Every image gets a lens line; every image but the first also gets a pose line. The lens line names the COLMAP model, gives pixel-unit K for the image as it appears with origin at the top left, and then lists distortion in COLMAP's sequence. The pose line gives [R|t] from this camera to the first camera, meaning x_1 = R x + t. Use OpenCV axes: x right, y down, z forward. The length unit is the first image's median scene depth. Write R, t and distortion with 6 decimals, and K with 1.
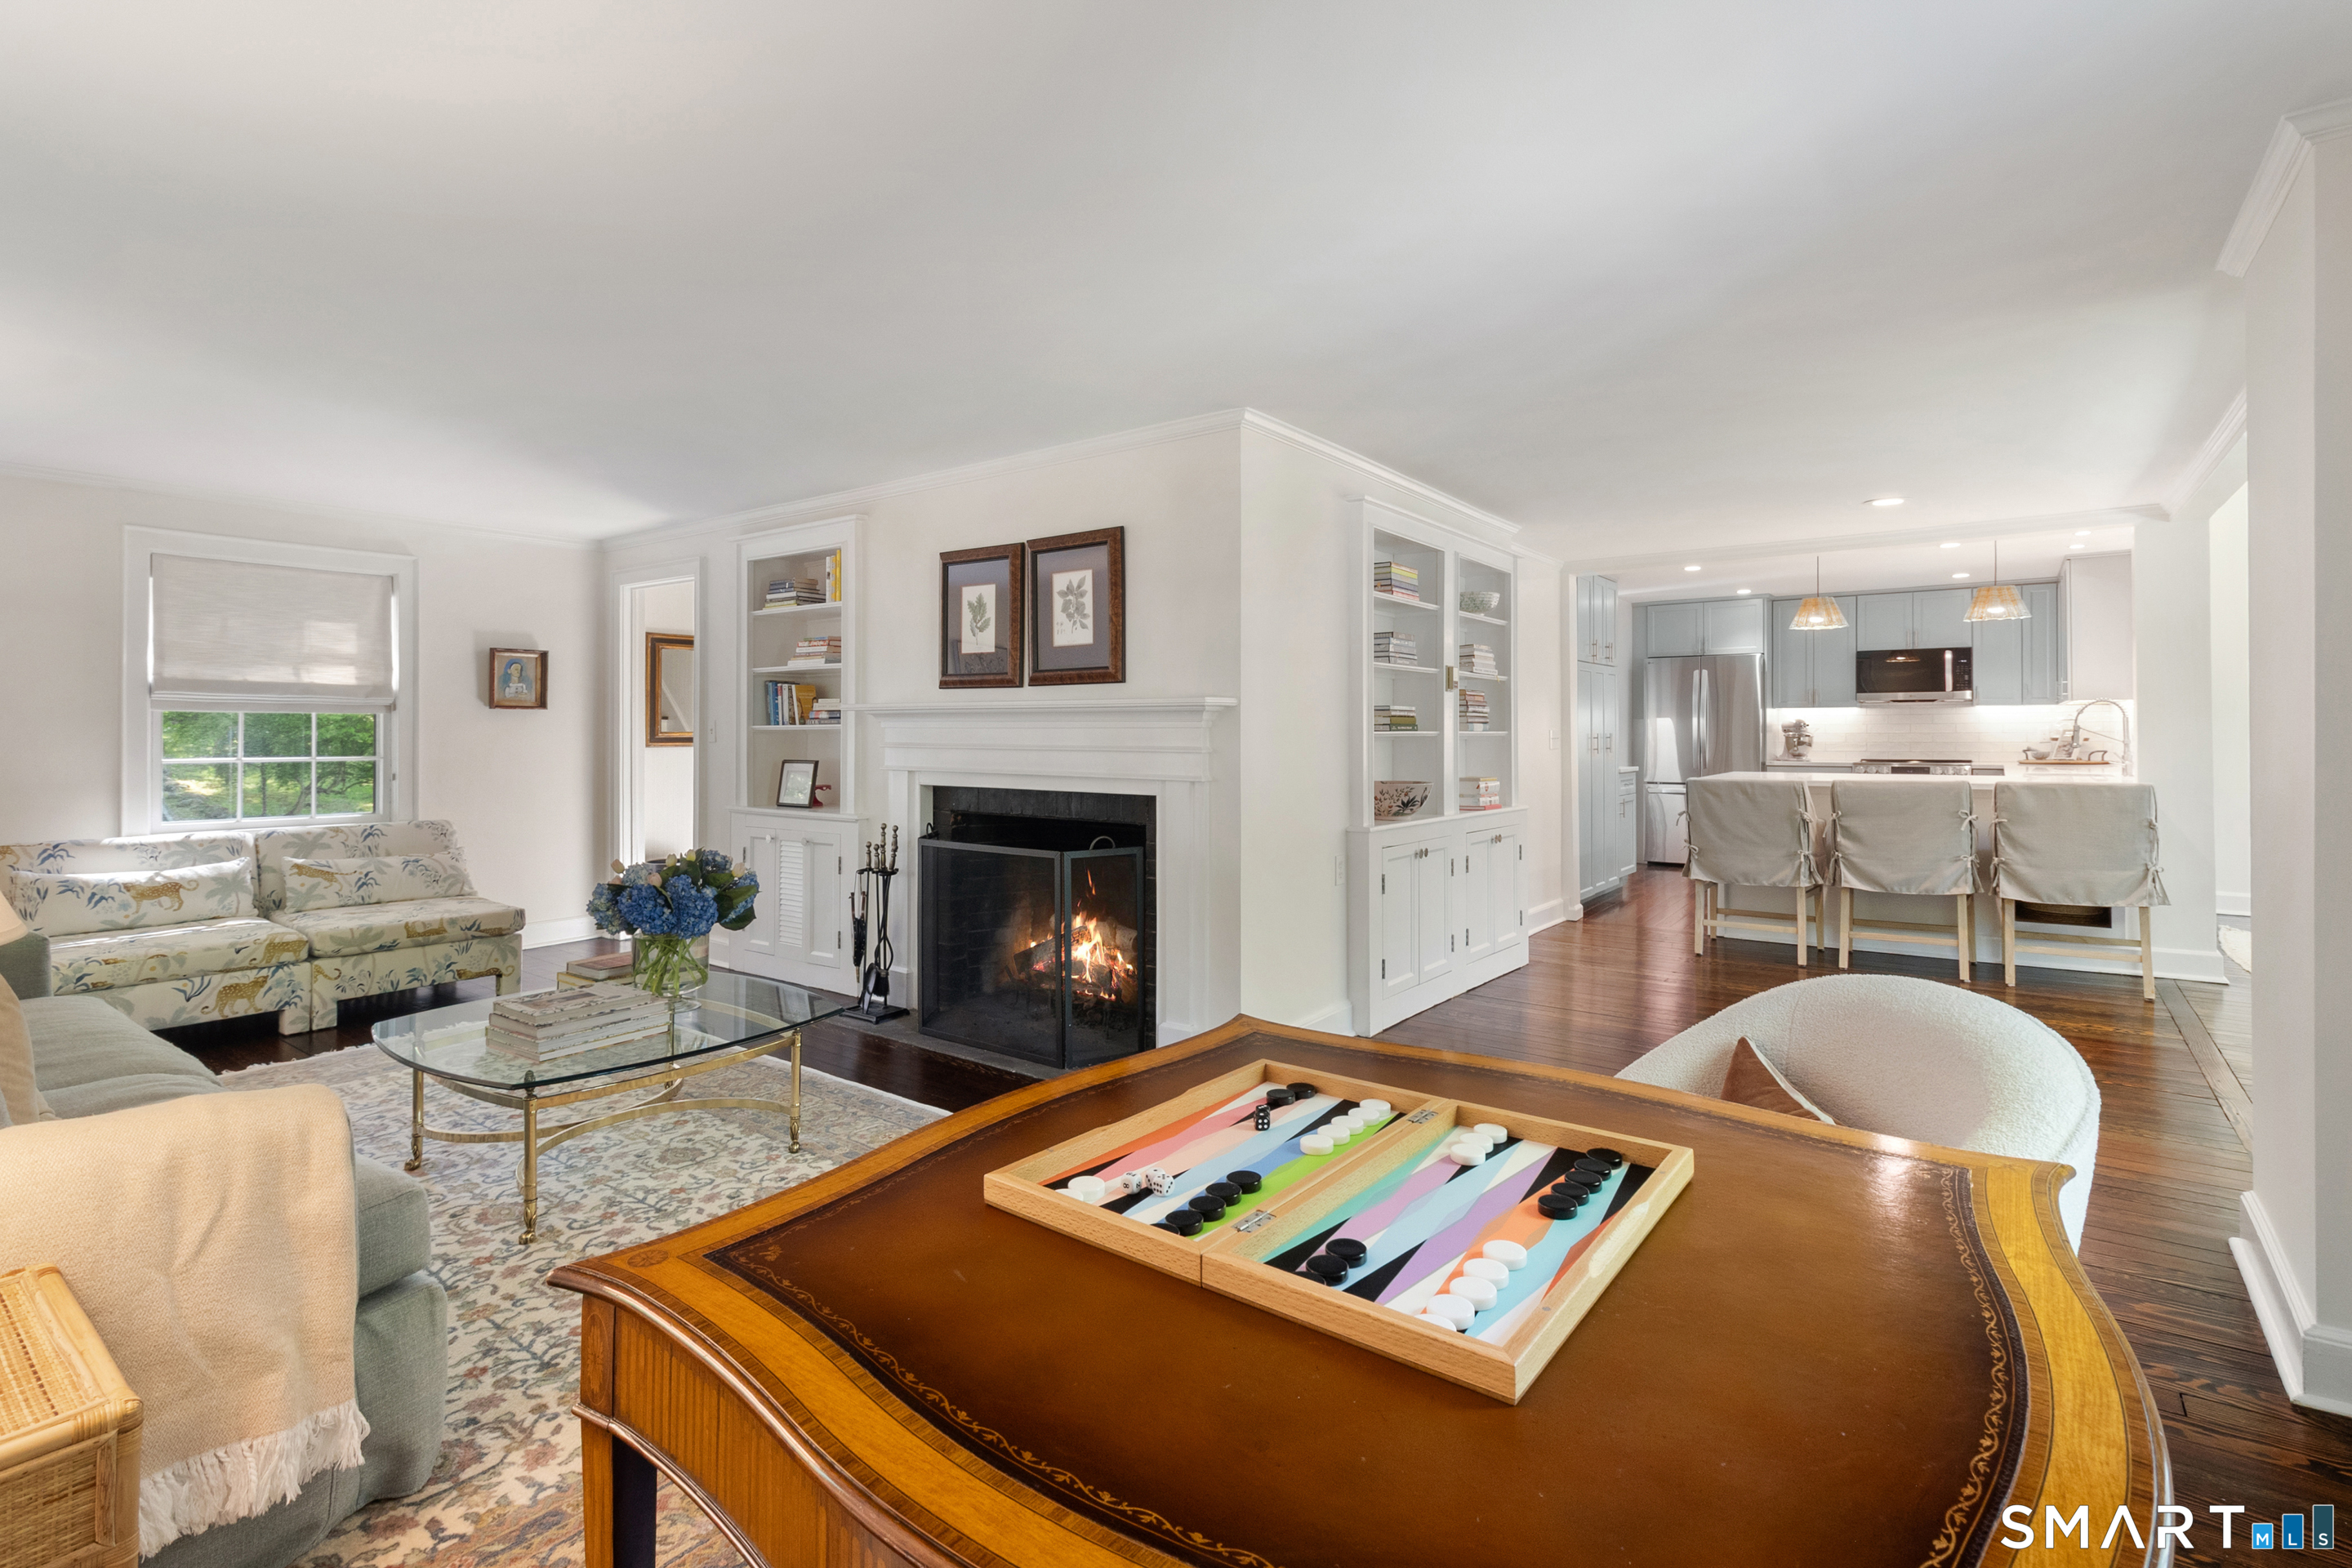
lens RADIAL K [[1091.5, 0, 1190.7], [0, 1091.5, 724.1], [0, 0, 1]] dist [0.008822, 0.000076]
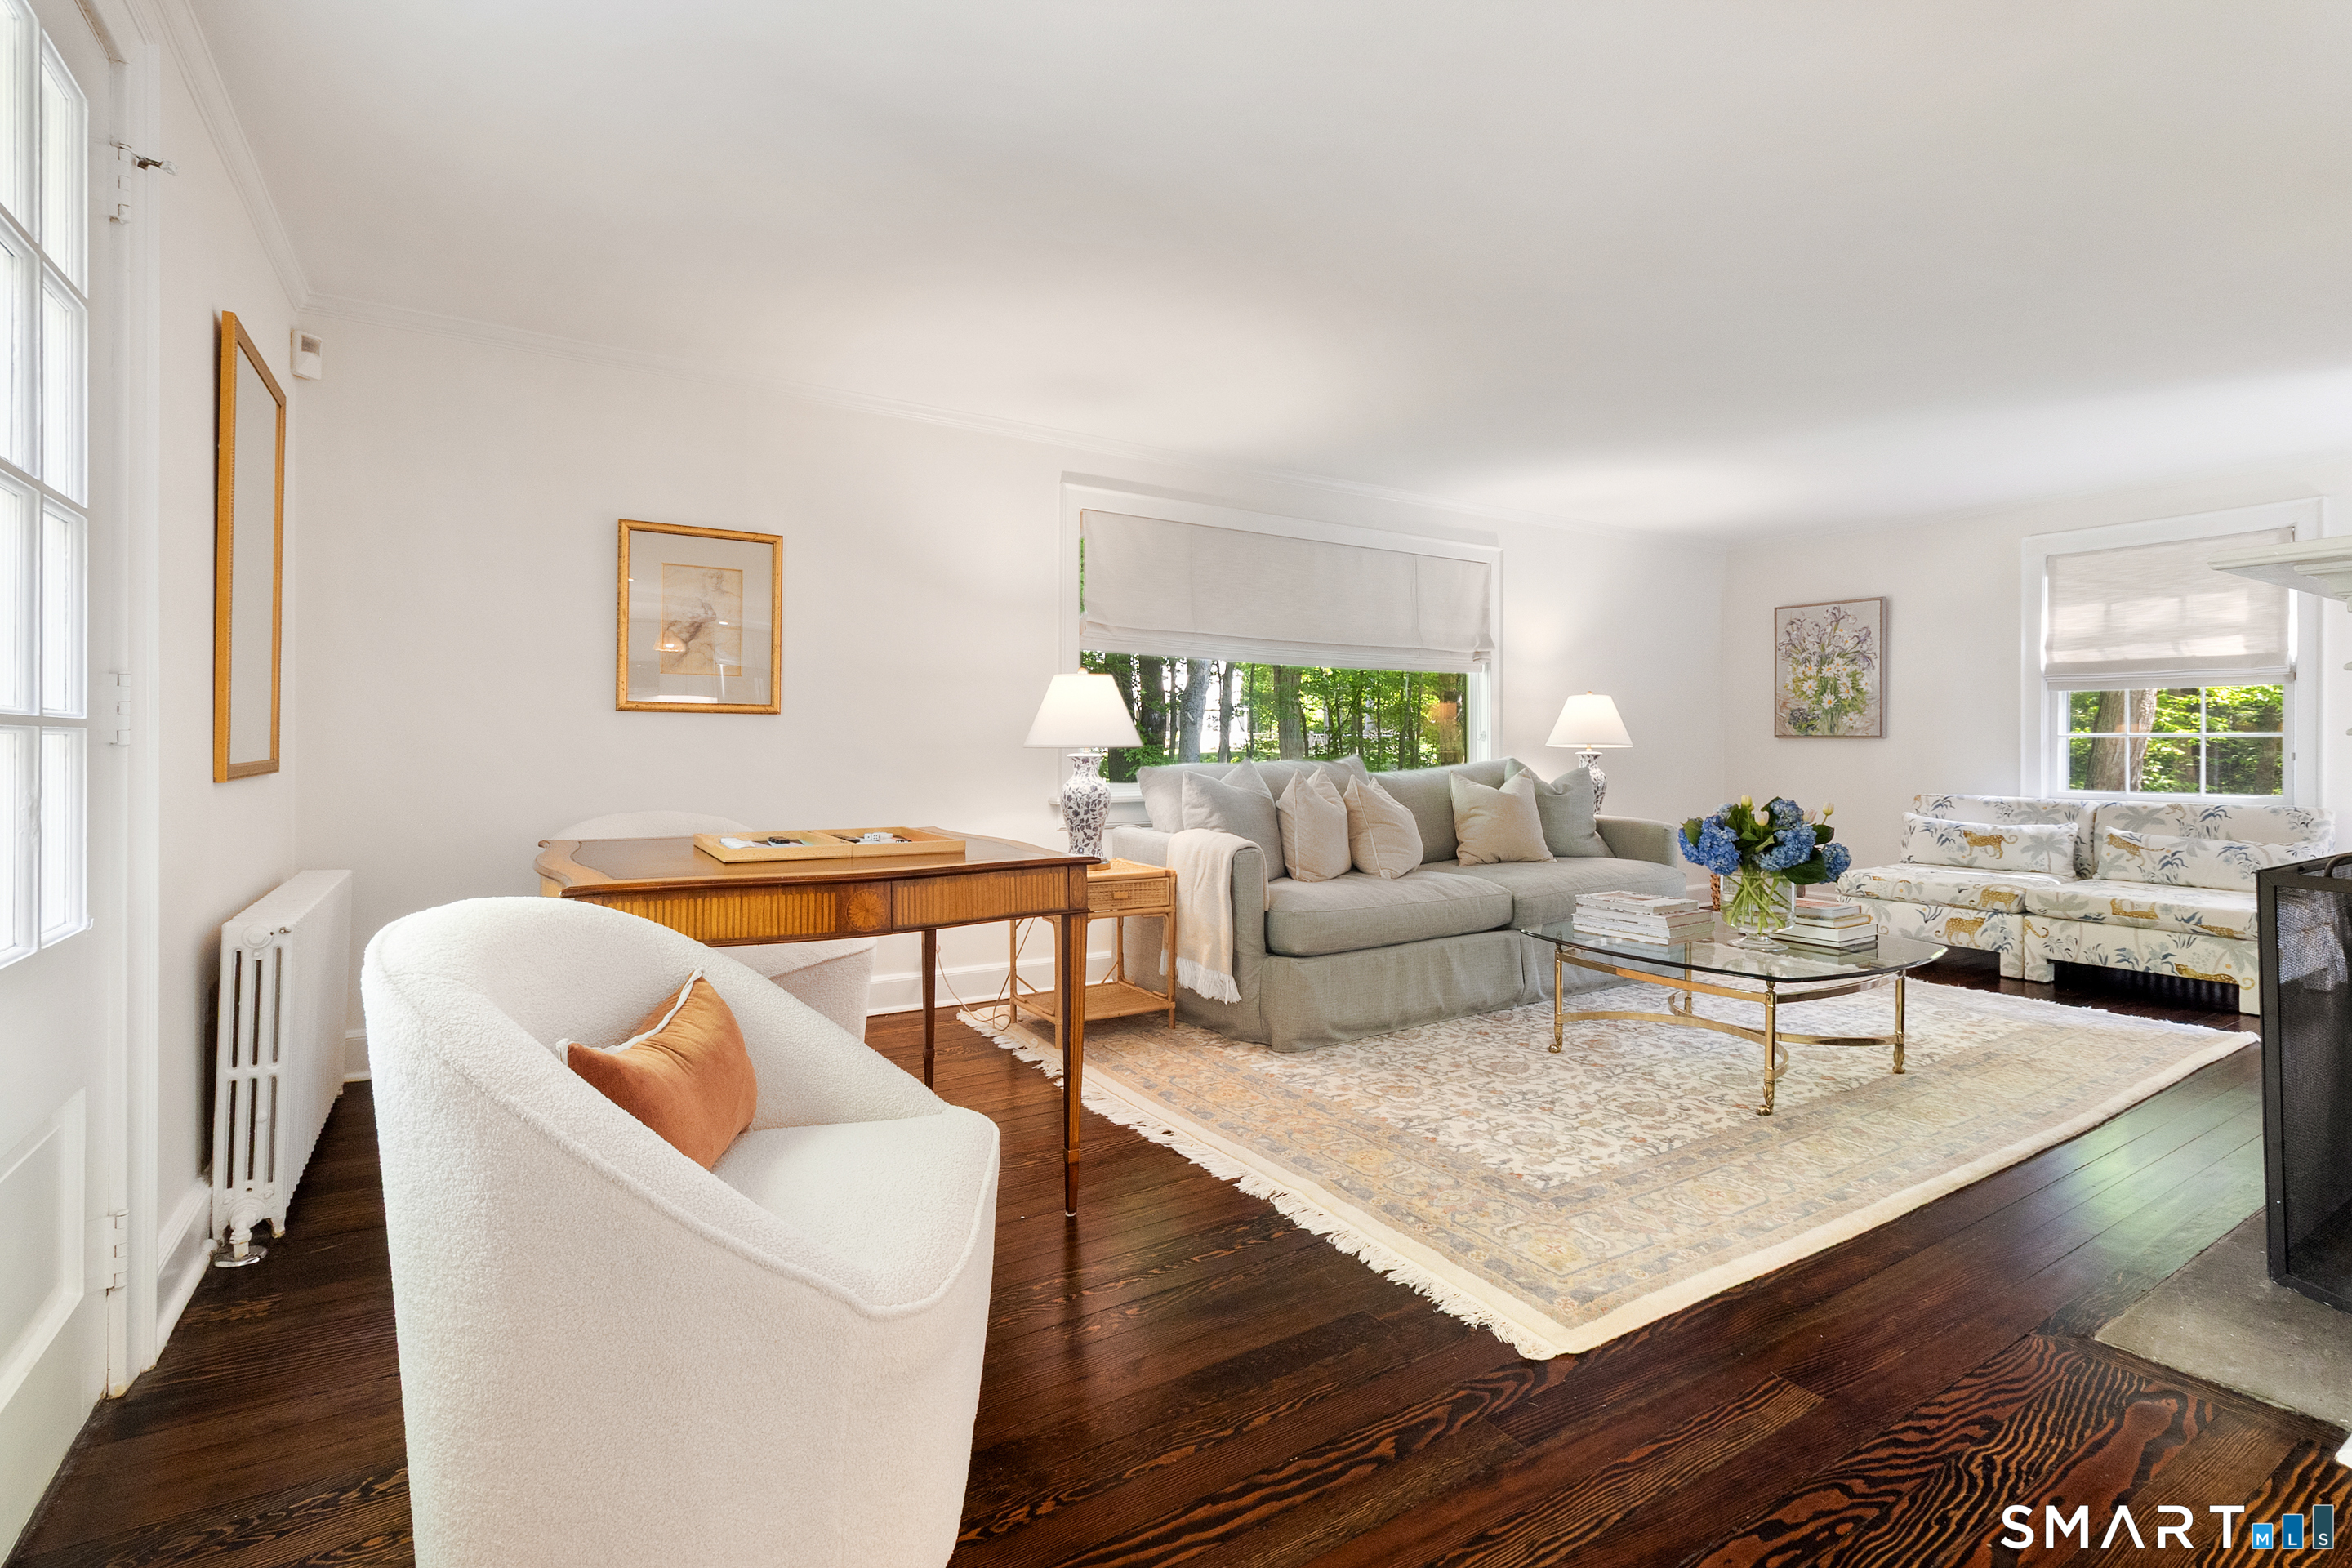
lens RADIAL K [[1091.5, 0, 1191.7], [0, 1091.5, 746.0], [0, 0, 1]] dist [0.008822, 0.000076]
pose [[-0.342992, -0.000355, -0.939338, 0.483324], [0.006280, 0.999977, -0.002671, 0.045012], [0.939317, -0.006815, -0.342982, 0.581627]]
